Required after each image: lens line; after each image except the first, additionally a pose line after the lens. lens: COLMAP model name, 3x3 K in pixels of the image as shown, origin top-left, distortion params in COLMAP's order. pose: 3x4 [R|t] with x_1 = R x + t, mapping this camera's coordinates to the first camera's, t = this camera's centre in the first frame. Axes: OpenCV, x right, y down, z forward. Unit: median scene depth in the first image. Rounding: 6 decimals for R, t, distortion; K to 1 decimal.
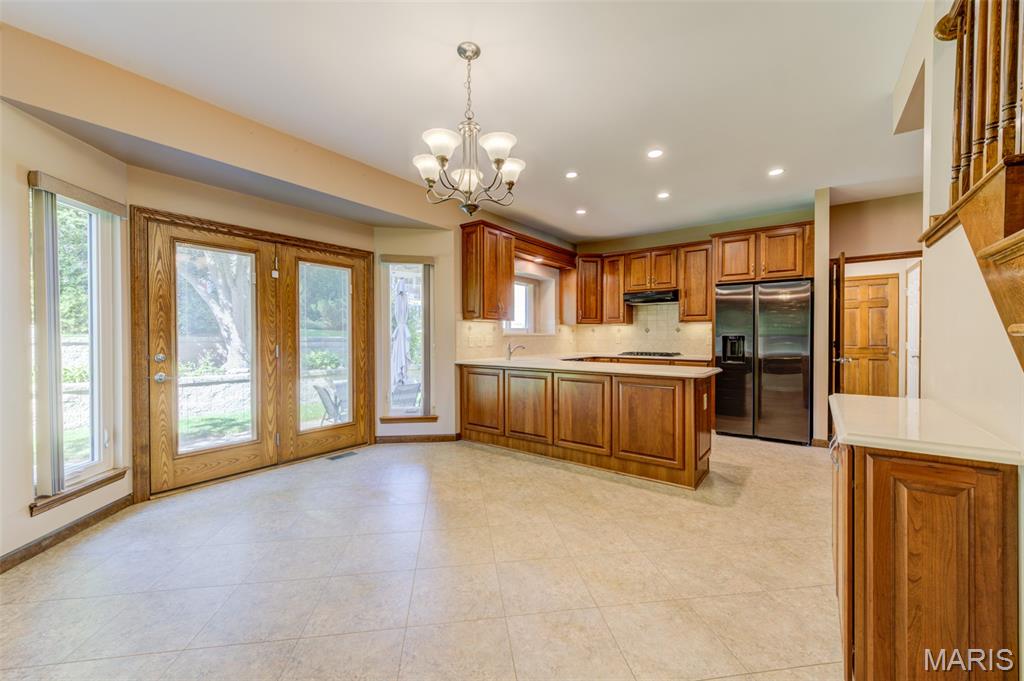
lens RADIAL K [[402.3, 0, 516.1], [0, 402.3, 339.8], [0, 0, 1]] dist [0.007586, -0.001354]
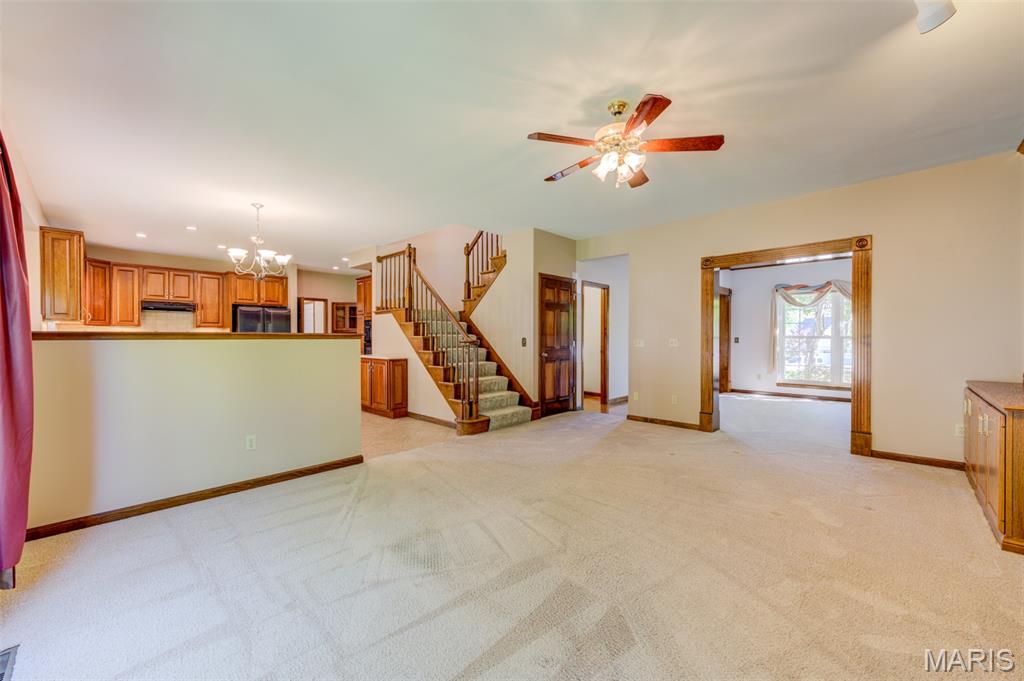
lens RADIAL K [[402.3, 0, 517.8], [0, 402.3, 343.6], [0, 0, 1]] dist [0.007586, -0.001354]
pose [[0.126131, -0.015172, 0.991898, -1.060410], [0.009258, 0.999857, 0.014117, 0.001458], [-0.991970, 0.007402, 0.126253, -0.318766]]
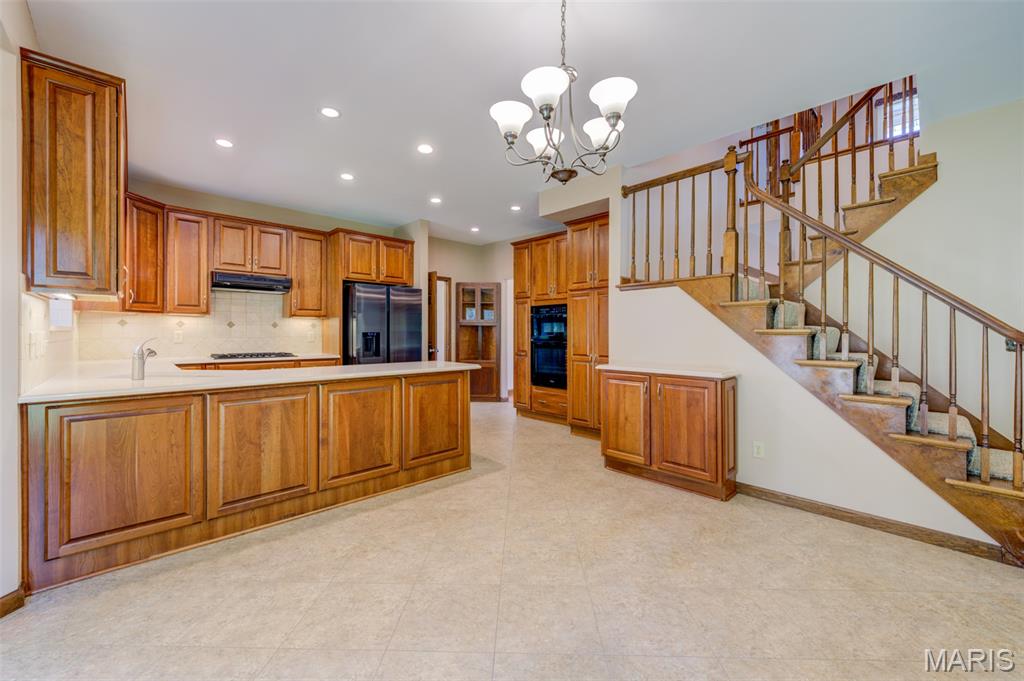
lens RADIAL K [[402.3, 0, 513.2], [0, 402.3, 336.3], [0, 0, 1]] dist [0.007586, -0.001354]
pose [[0.172683, -0.007479, 0.984949, -0.476254], [0.007999, 0.999949, 0.006190, -0.004028], [-0.984945, 0.006810, 0.172734, 0.500047]]
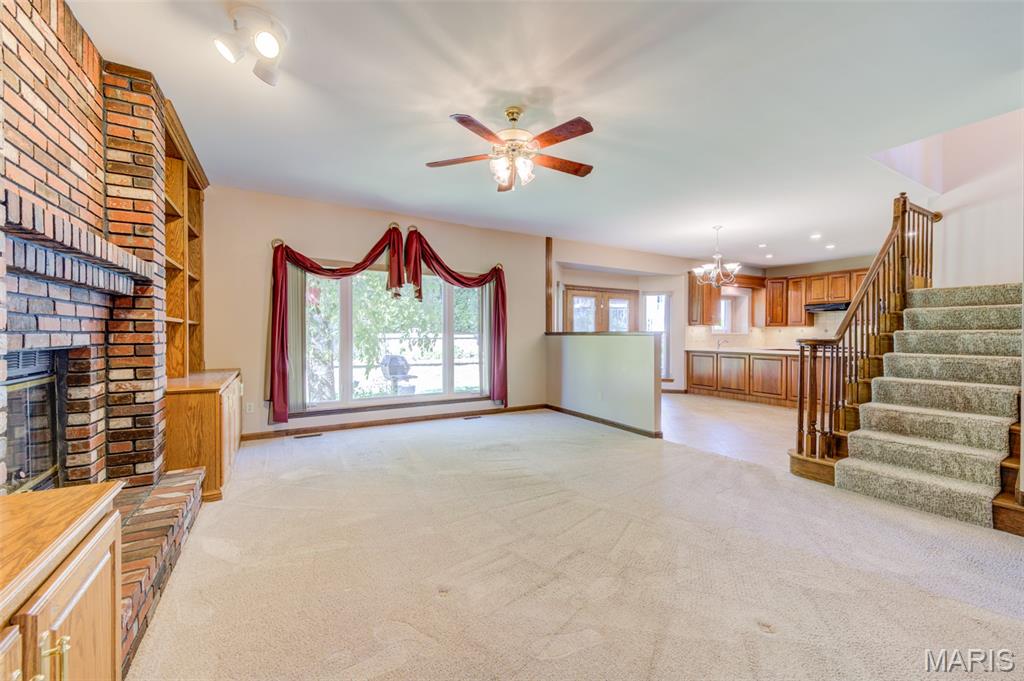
lens RADIAL K [[402.3, 0, 507.5], [0, 402.3, 337.5], [0, 0, 1]] dist [0.007586, -0.001354]
pose [[0.912090, 0.006055, -0.409945, -0.144277], [-0.006741, 0.999977, -0.000228, 0.009187], [0.409934, 0.002971, 0.912110, -1.004189]]
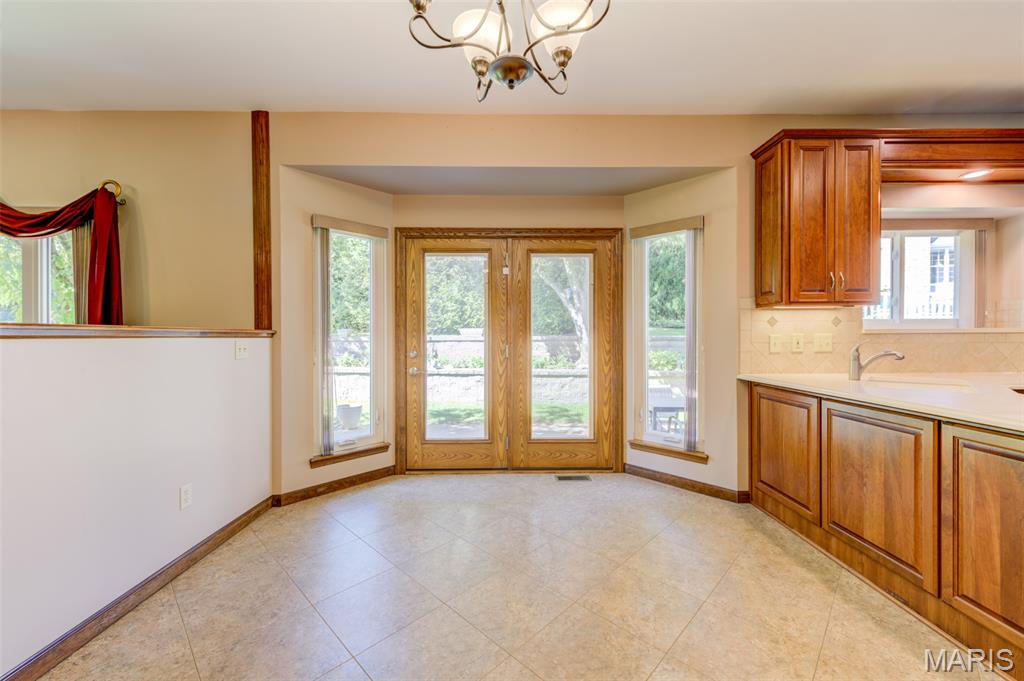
lens RADIAL K [[402.3, 0, 505.3], [0, 402.3, 338.6], [0, 0, 1]] dist [0.007586, -0.001354]
pose [[0.600873, 0.004300, -0.799333, 0.141515], [-0.004701, 0.999987, 0.001845, -0.002808], [0.799331, 0.002649, 0.600885, 0.357282]]
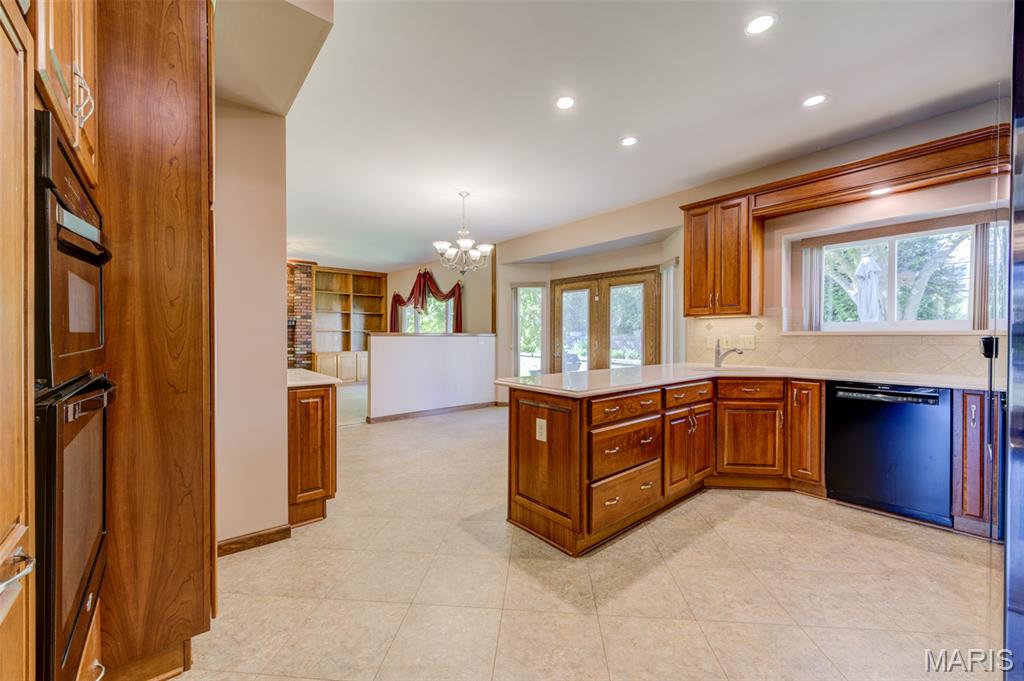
lens RADIAL K [[402.3, 0, 510.6], [0, 402.3, 338.5], [0, 0, 1]] dist [0.007586, -0.001354]
pose [[-0.237434, 0.009811, -0.971354, 0.922643], [-0.006524, 0.999910, 0.011695, -0.012636], [0.971382, 0.009114, -0.237349, 0.884413]]
